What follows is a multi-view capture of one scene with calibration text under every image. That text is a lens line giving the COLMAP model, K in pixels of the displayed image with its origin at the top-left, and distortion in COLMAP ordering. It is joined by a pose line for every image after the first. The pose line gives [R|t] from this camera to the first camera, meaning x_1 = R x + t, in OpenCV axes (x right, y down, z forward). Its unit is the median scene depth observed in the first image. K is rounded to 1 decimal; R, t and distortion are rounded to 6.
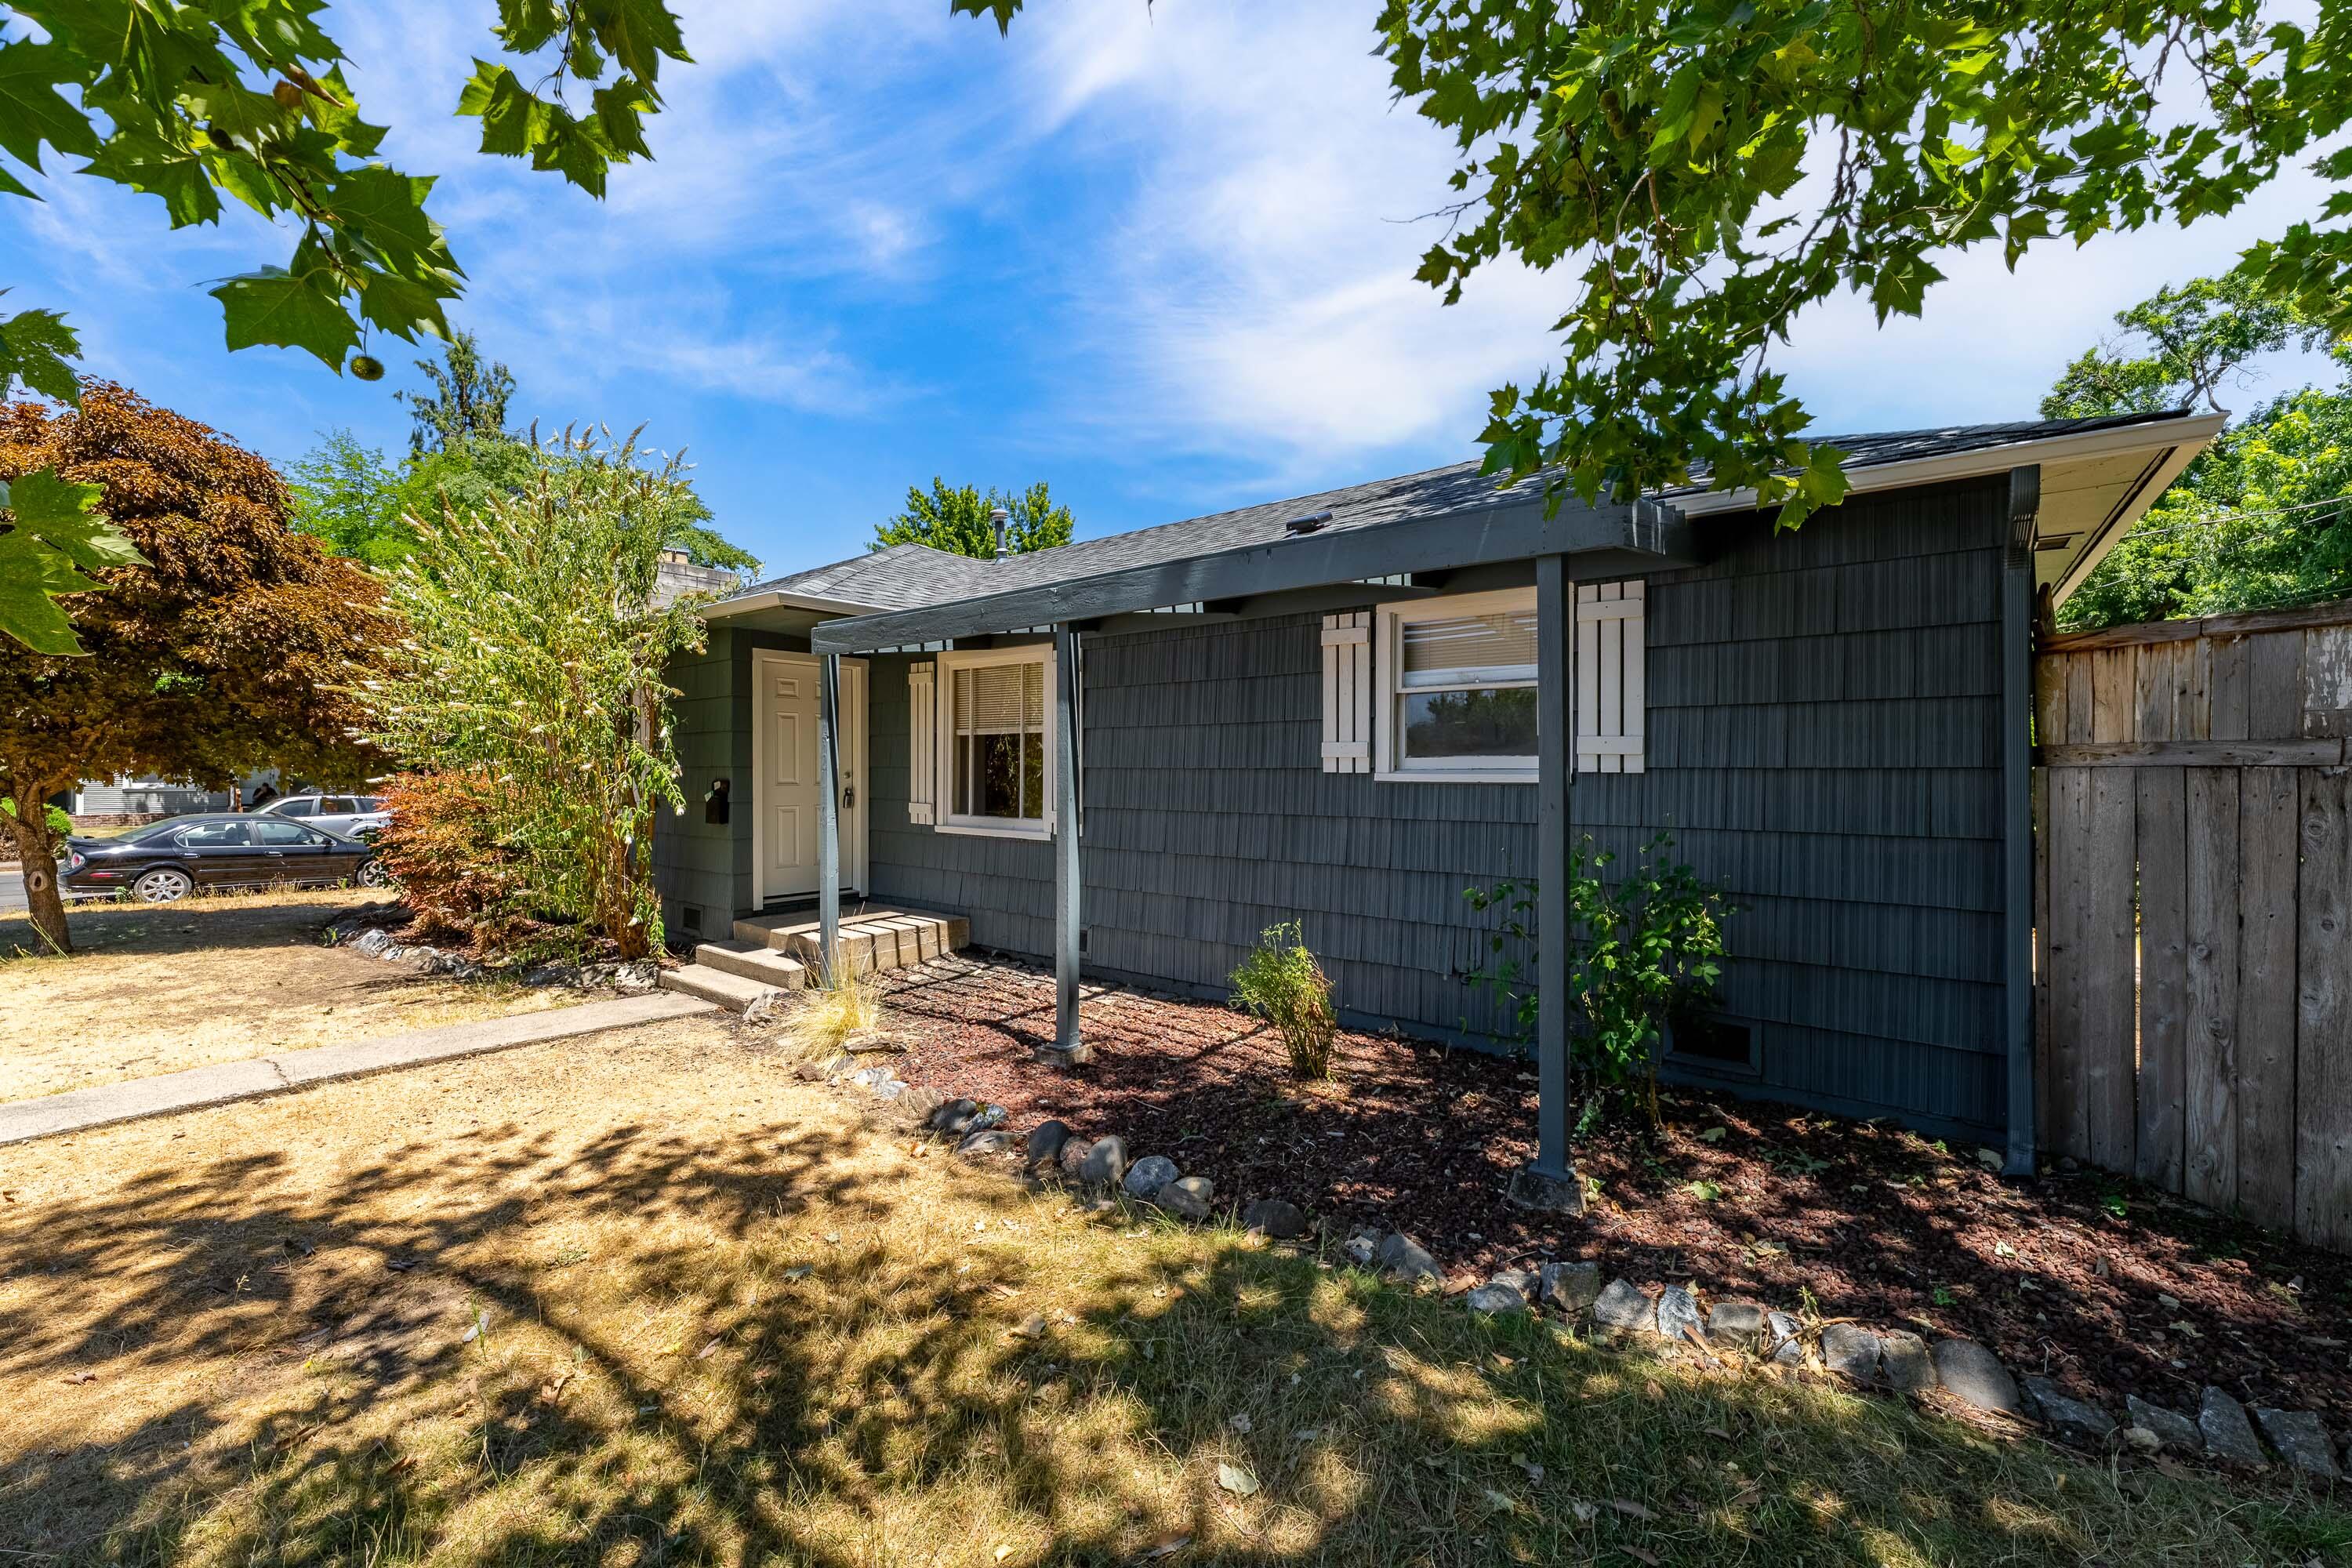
lens RADIAL K [[933.5, 0, 1176.0], [0, 933.5, 784.0], [0, 0, 1]] dist [-0.000229, -0.000594]
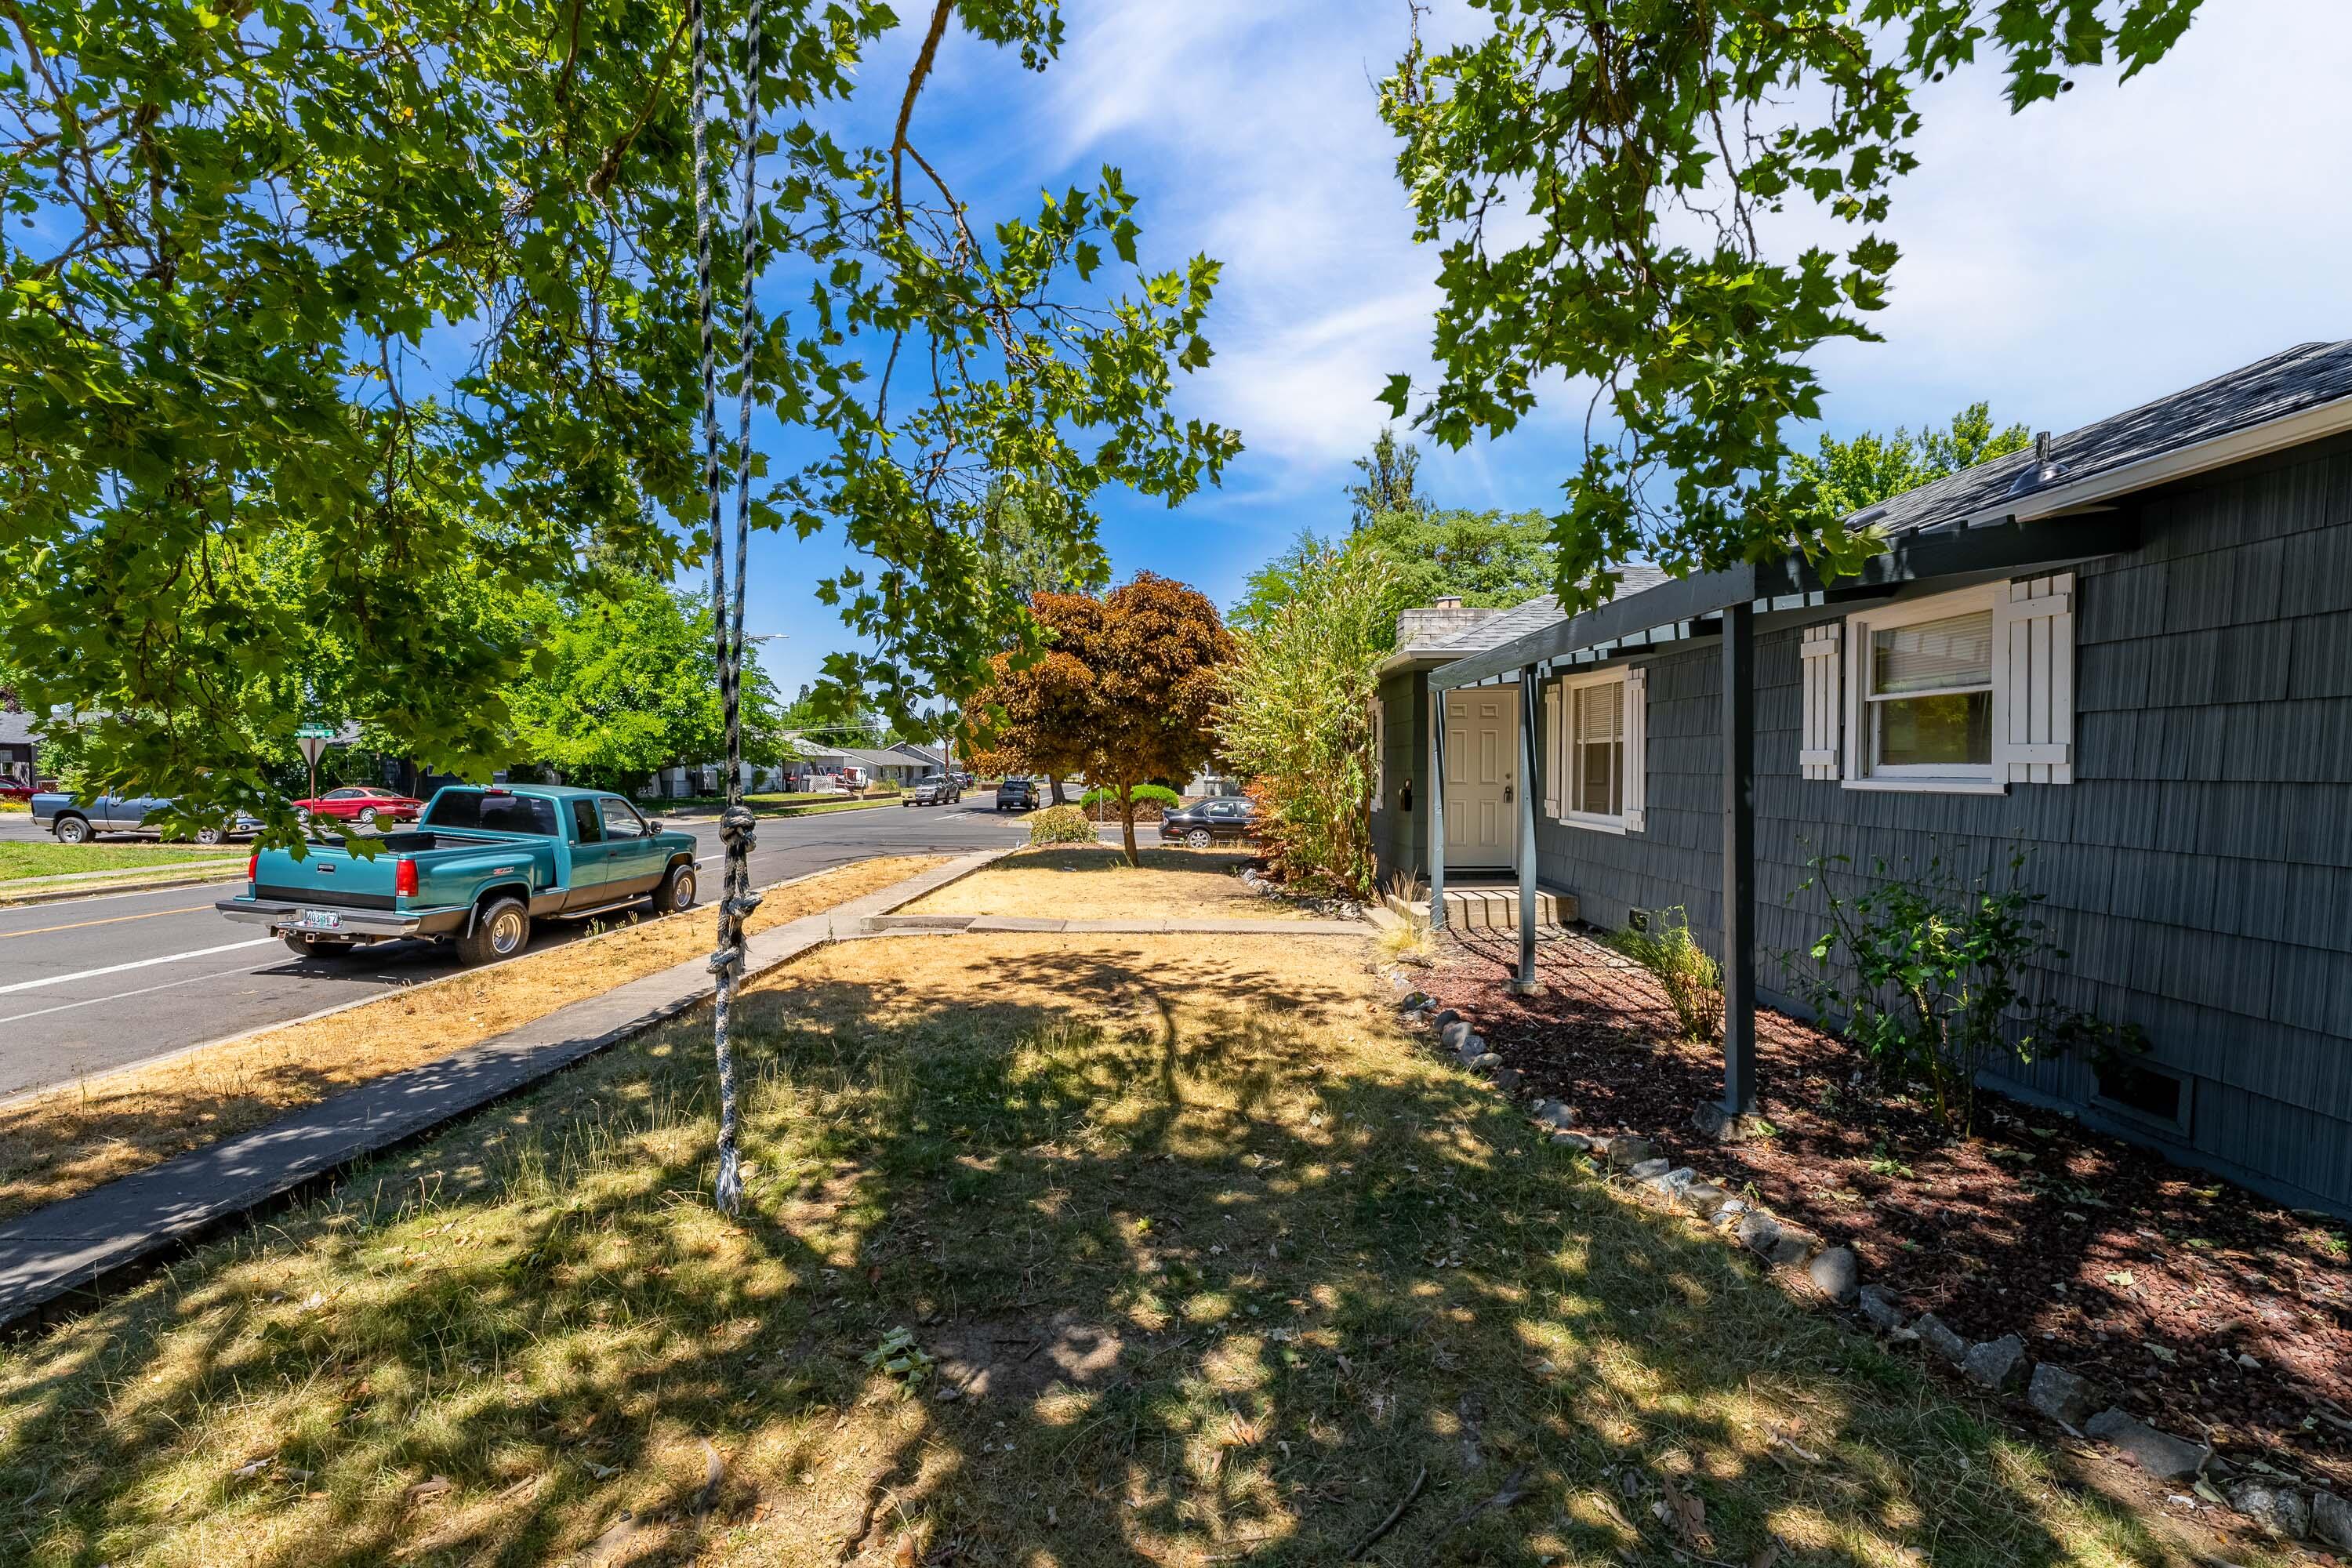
lens RADIAL K [[967.7, 0, 1193.0], [0, 967.7, 801.4], [0, 0, 1]] dist [-0.024705, 0.005575]
pose [[0.624715, 0.026350, -0.780408, 0.687300], [-0.008736, 0.999604, 0.026758, -0.012496], [0.780804, -0.009898, 0.624698, -0.247942]]
